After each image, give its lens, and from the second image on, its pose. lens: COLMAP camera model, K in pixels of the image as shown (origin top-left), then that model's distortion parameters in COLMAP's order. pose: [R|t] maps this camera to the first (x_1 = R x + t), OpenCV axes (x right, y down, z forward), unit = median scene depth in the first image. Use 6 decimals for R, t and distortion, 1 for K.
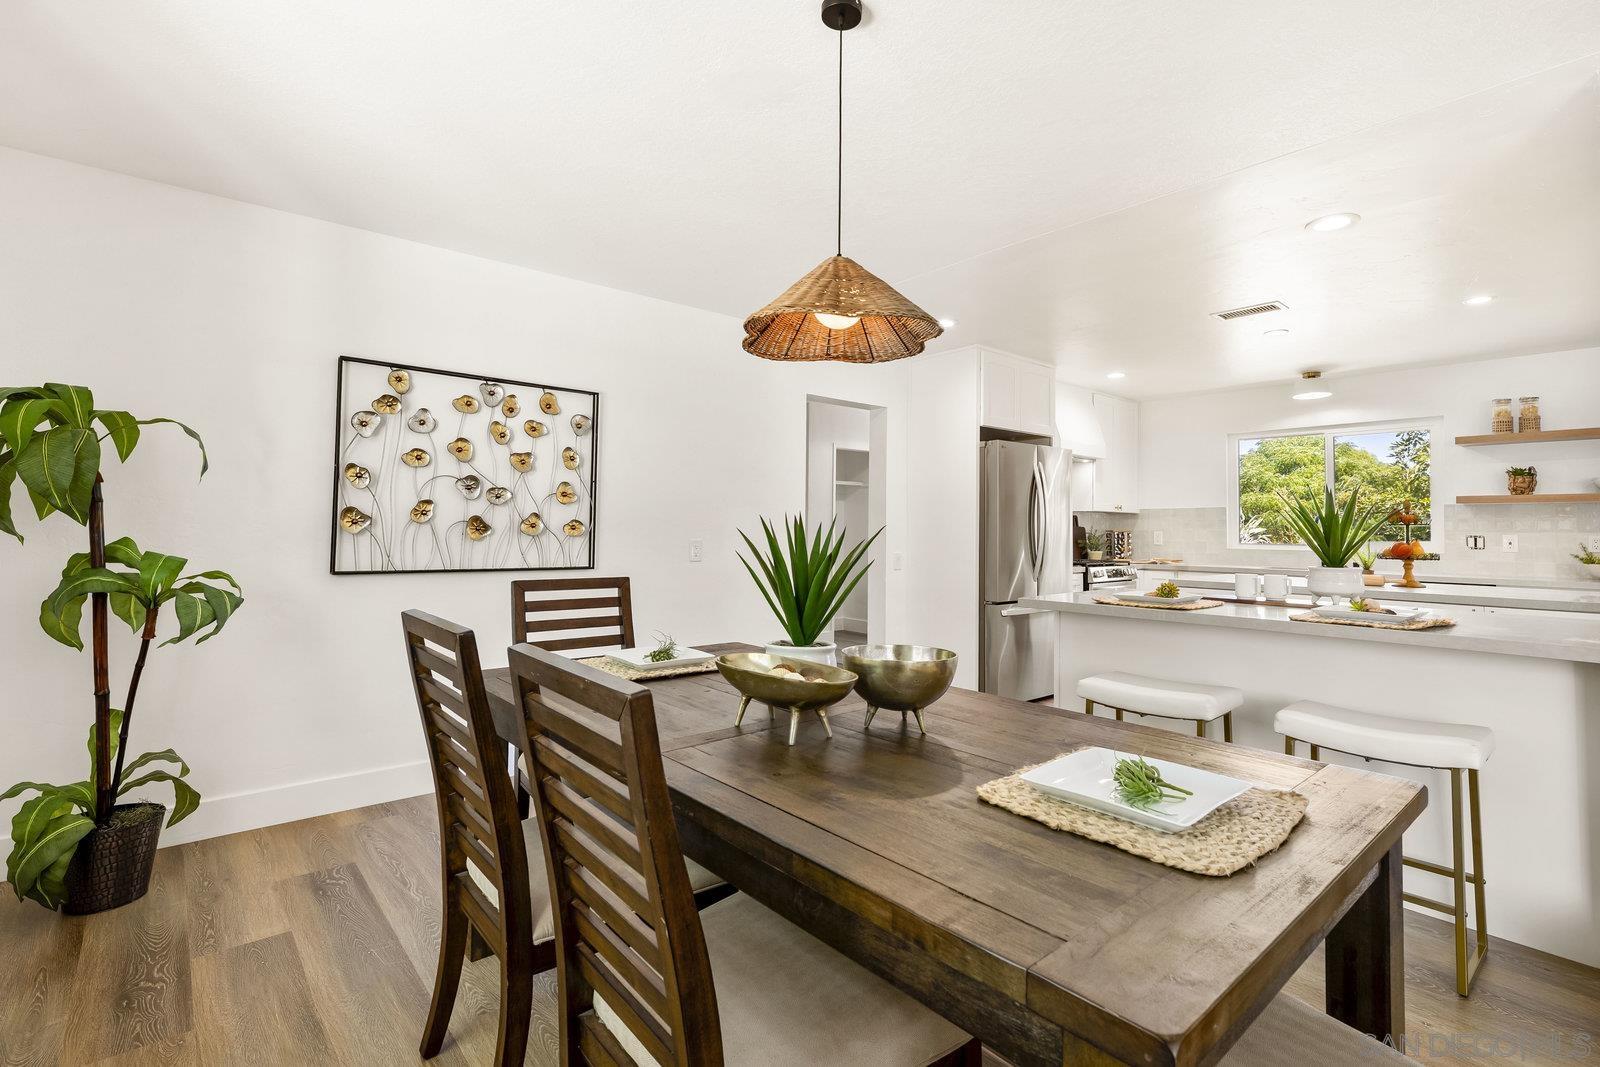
lens RADIAL K [[738.2, 0, 801.6], [0, 738.2, 506.0], [0, 0, 1]] dist [-0.002838, -0.000193]
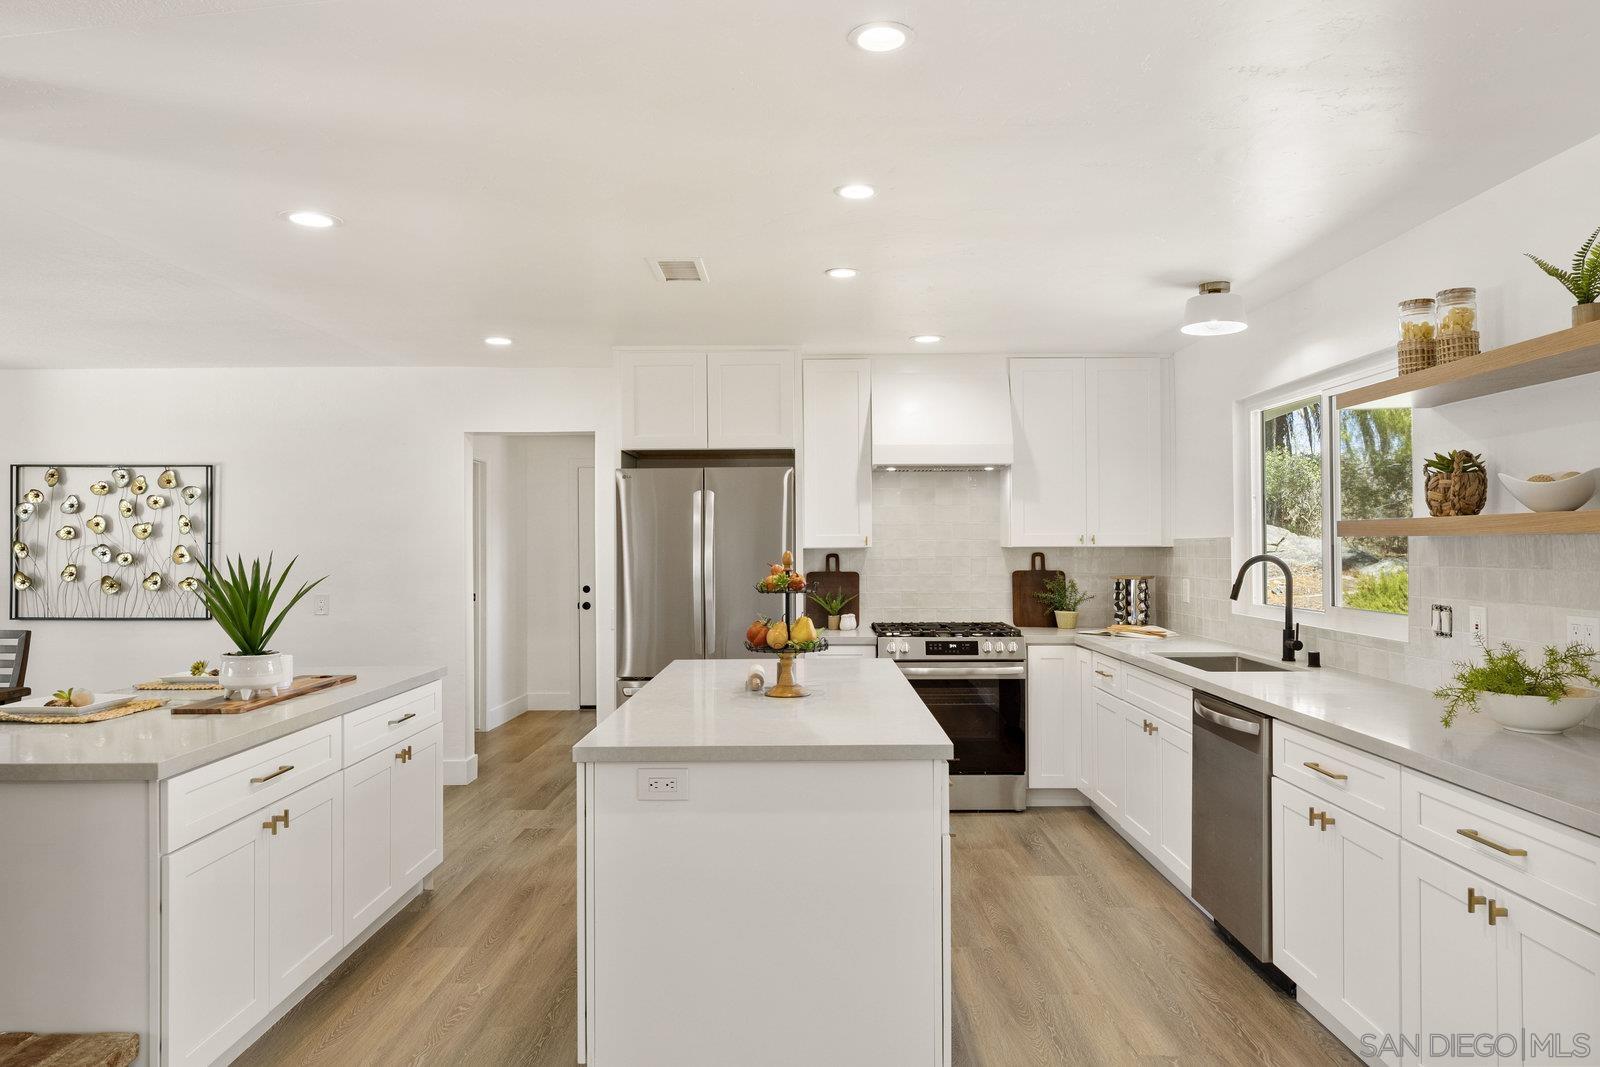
lens RADIAL K [[1040.2, 0, 805.3], [0, 1040.2, 532.3], [0, 0, 1]] dist [0.000816, -0.001226]
pose [[0.752344, -0.020366, -0.658456, 1.728075], [0.034524, 0.999367, 0.008536, -0.039281], [0.657865, -0.029155, 0.752571, 0.464885]]
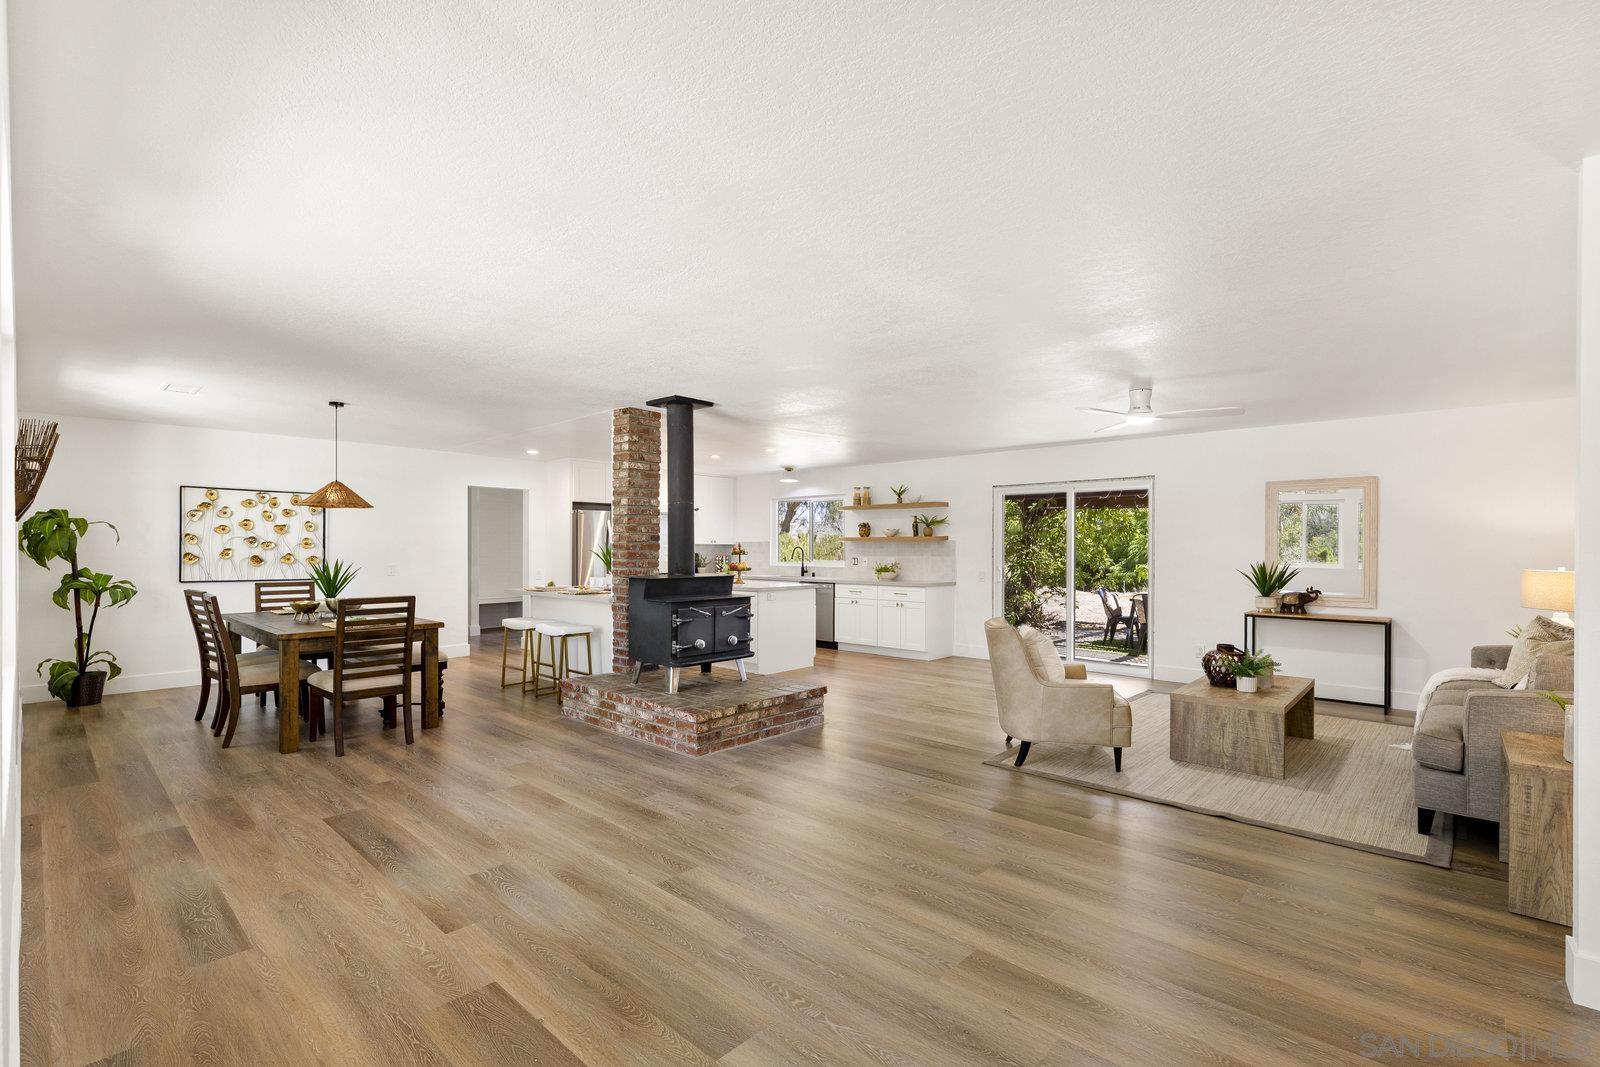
lens RADIAL K [[706.3, 0, 807.6], [0, 706.3, 552.9], [0, 0, 1]] dist [0.003082, 0.000100]
pose [[0.993432, -0.006316, 0.114246, 0.977459], [0.001685, 0.999175, 0.040584, -0.078861], [-0.114408, -0.040125, 0.992623, -1.305718]]
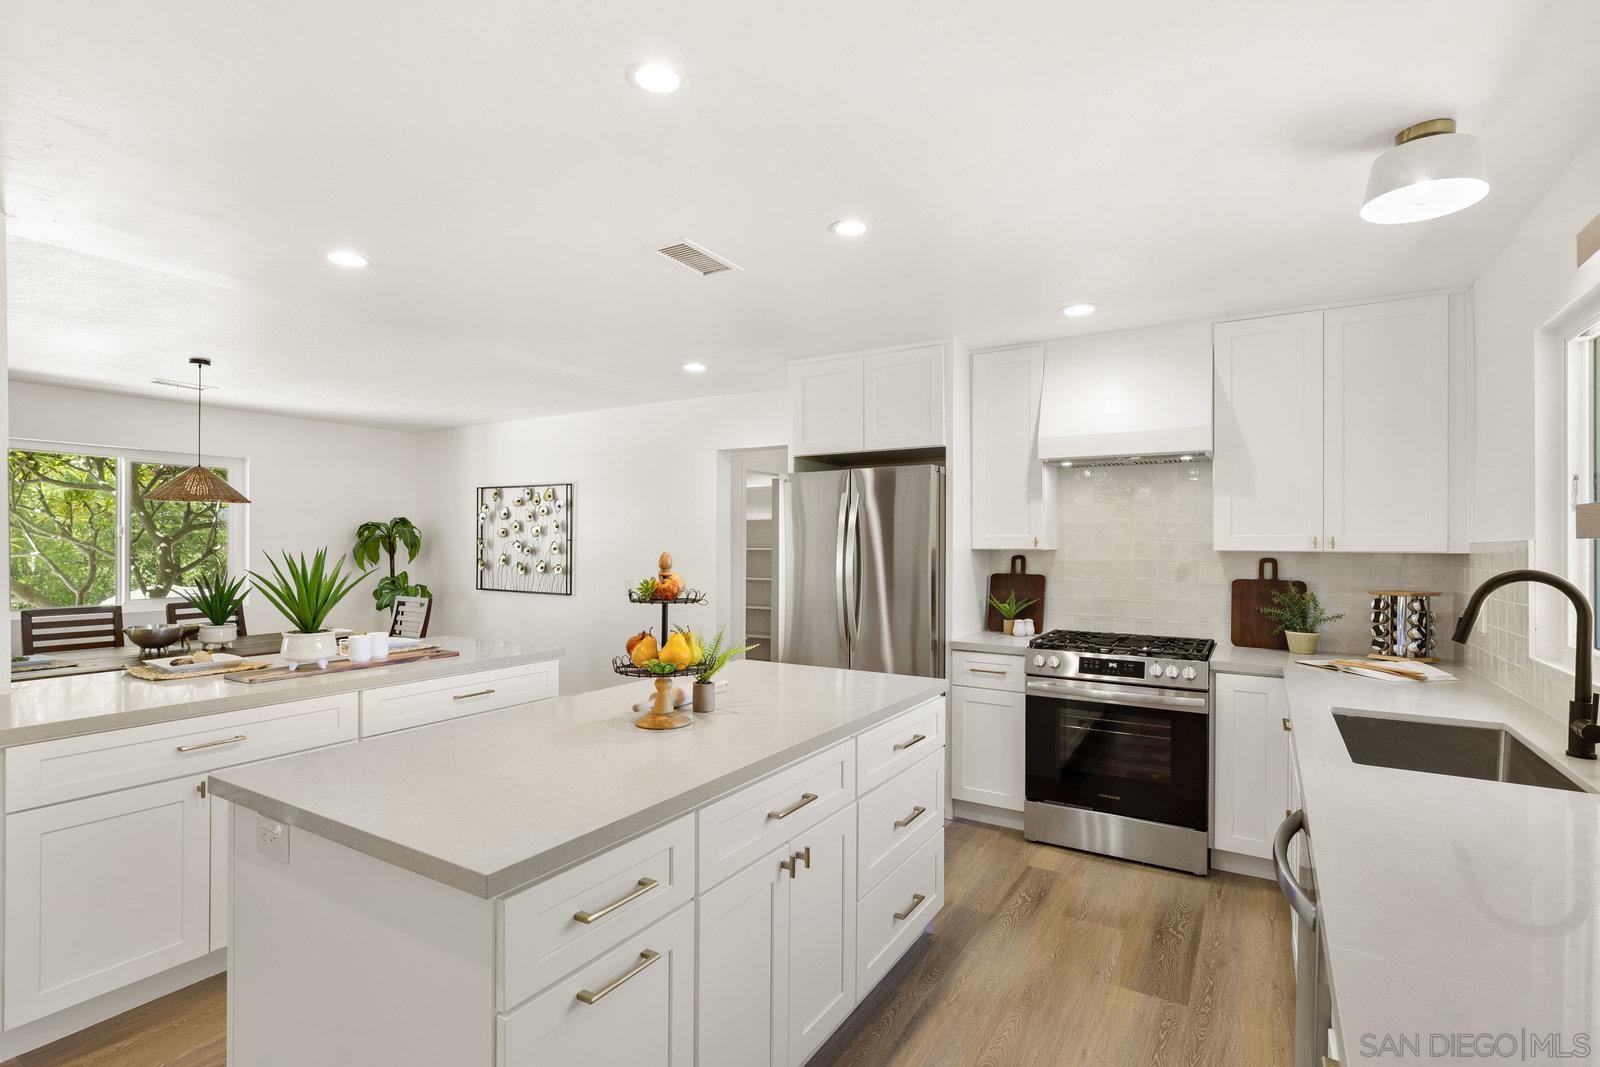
lens RADIAL K [[759.2, 0, 807.0], [0, 759.2, 539.4], [0, 0, 1]] dist [0.000933, -0.000294]
pose [[0.306742, -0.012606, -0.951709, 1.671680], [0.031022, 0.999513, -0.003240, -0.017314], [0.951287, -0.028530, 0.306984, 1.159349]]
